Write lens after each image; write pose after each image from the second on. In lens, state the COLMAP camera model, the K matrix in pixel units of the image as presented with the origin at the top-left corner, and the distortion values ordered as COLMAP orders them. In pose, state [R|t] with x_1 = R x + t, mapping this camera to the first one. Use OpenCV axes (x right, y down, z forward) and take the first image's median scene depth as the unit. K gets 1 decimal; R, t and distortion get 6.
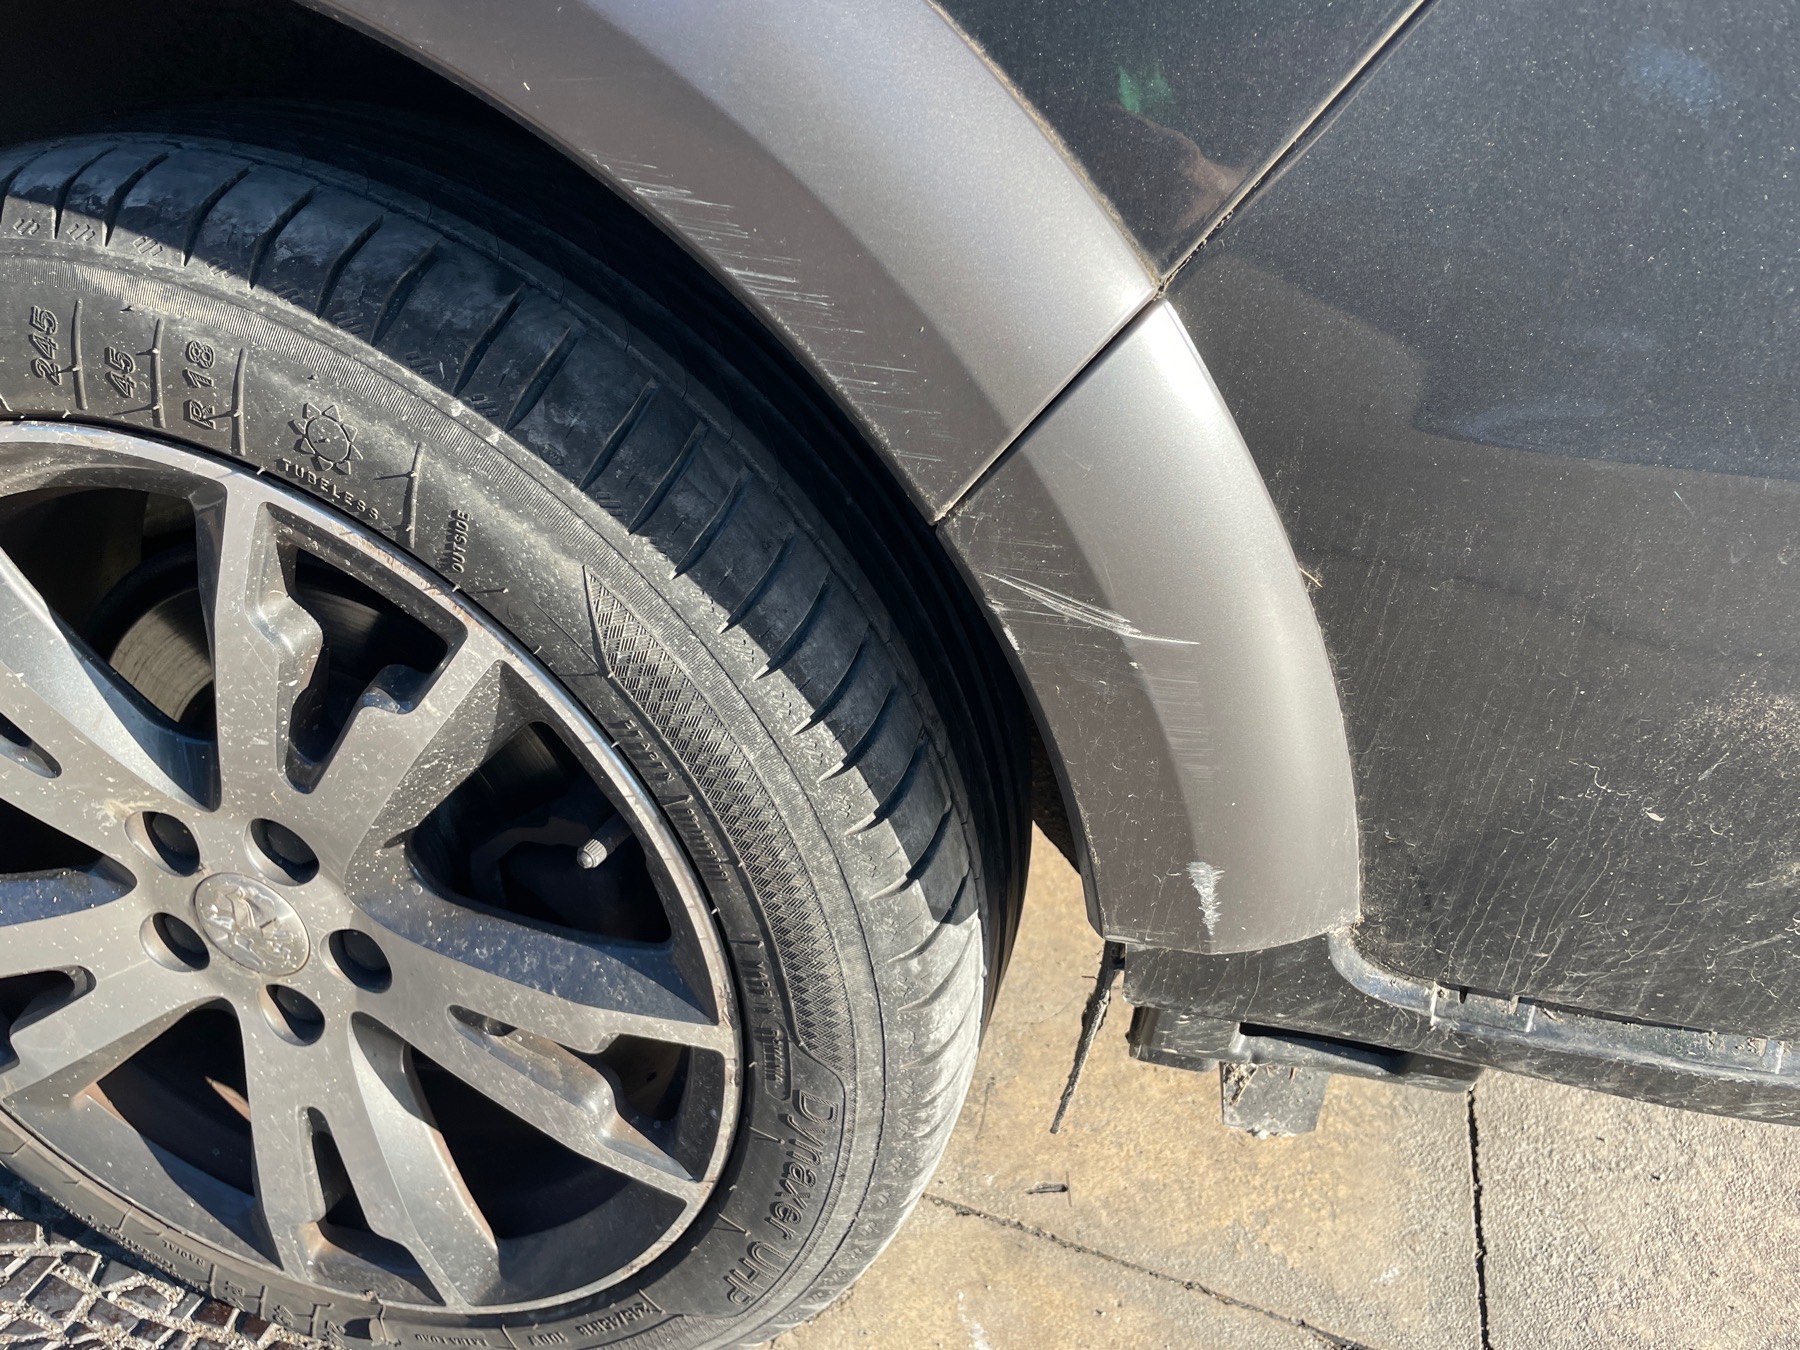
lens RADIAL K [[1350.7, 0, 902.6], [0, 1350.7, 664.1], [0, 0, 1]] dist [0.074347, -0.092074]
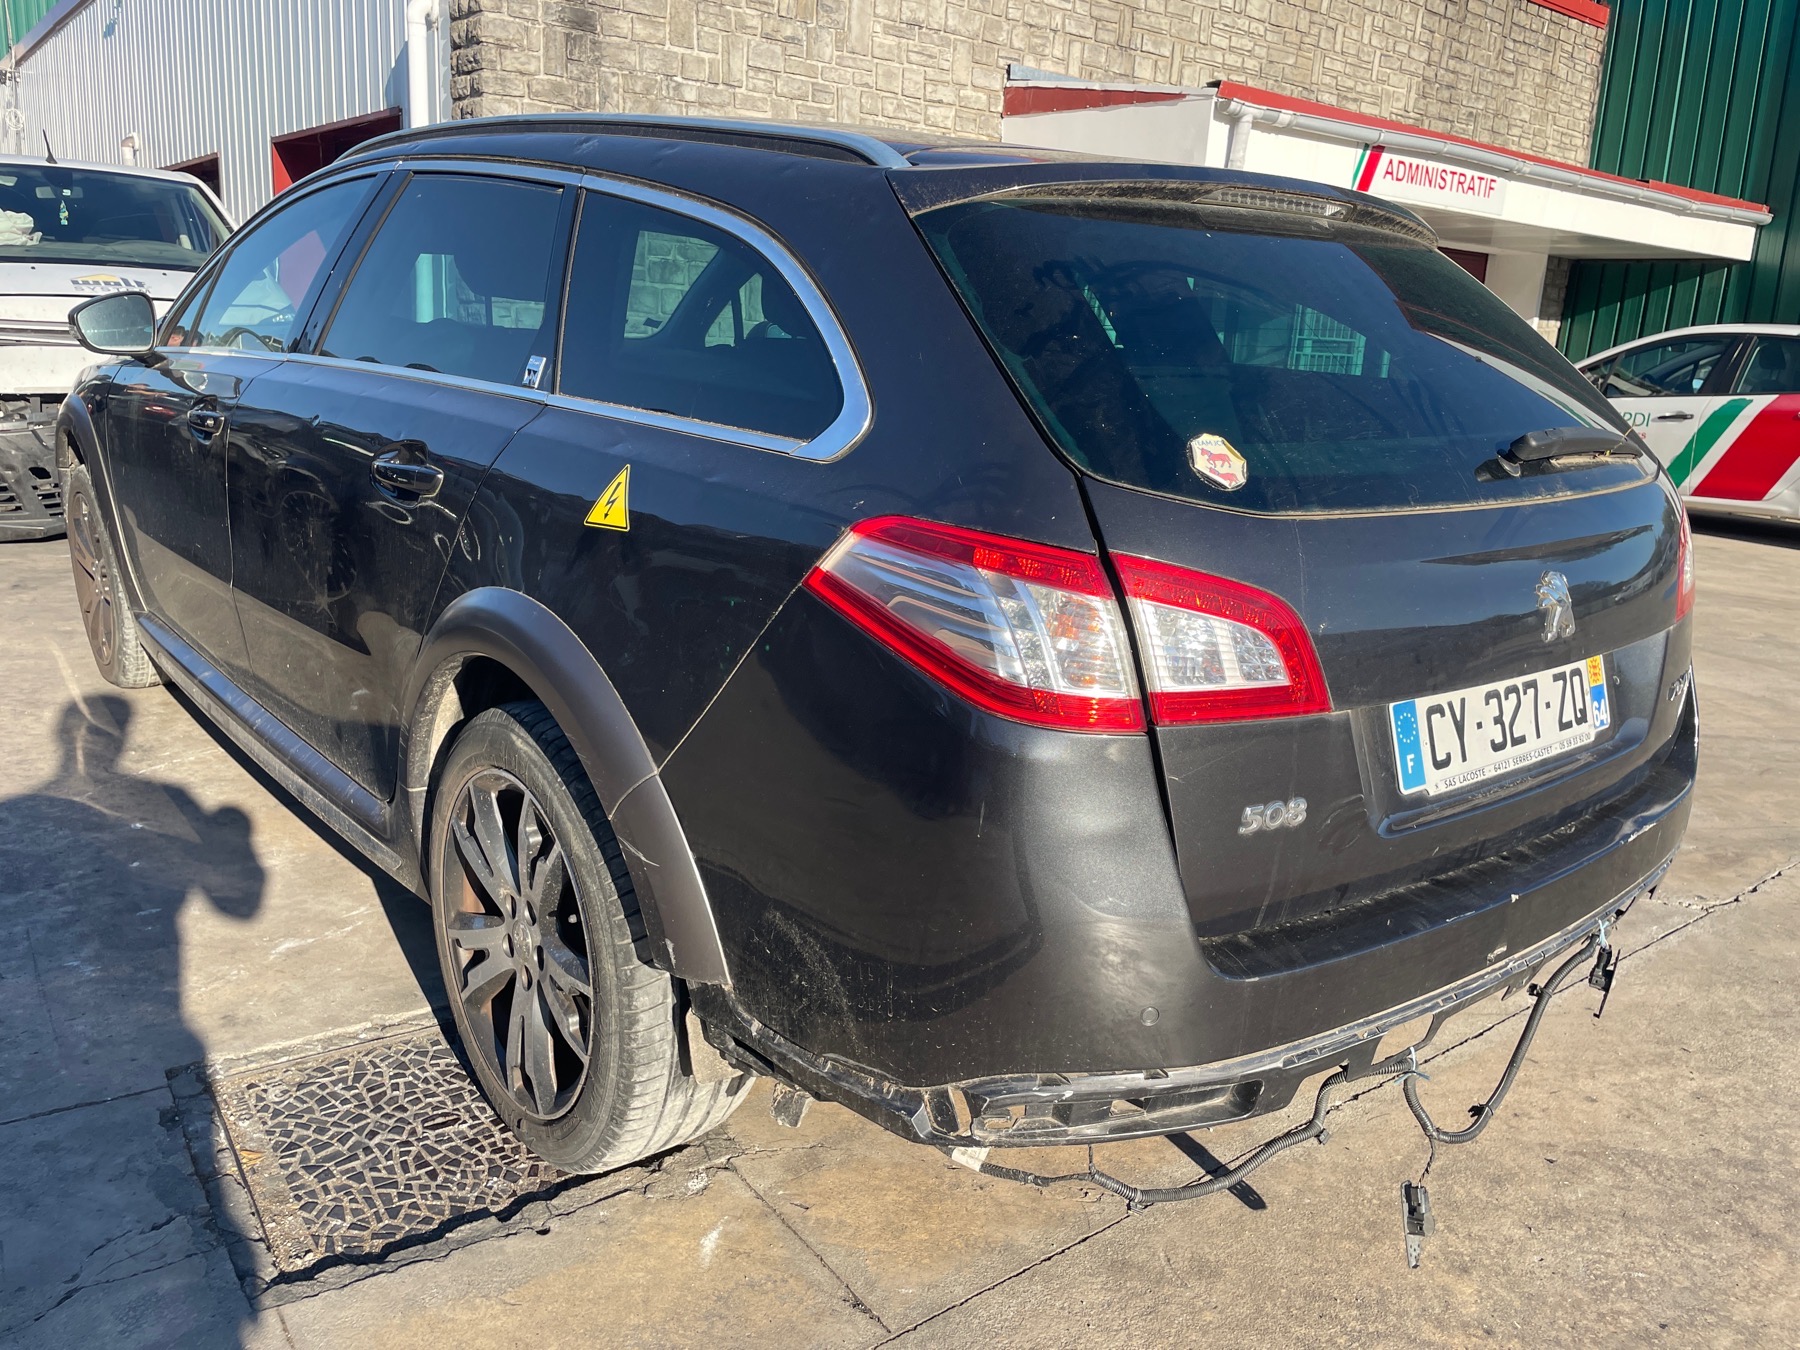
lens RADIAL K [[1357.3, 0, 897.2], [0, 1357.3, 648.3], [0, 0, 1]] dist [0.080982, -0.106887]
pose [[0.817964, 0.089264, -0.568302, 2.225970], [-0.281604, 0.923564, -0.260250, 0.175696], [0.501632, 0.372911, 0.780579, -1.423413]]
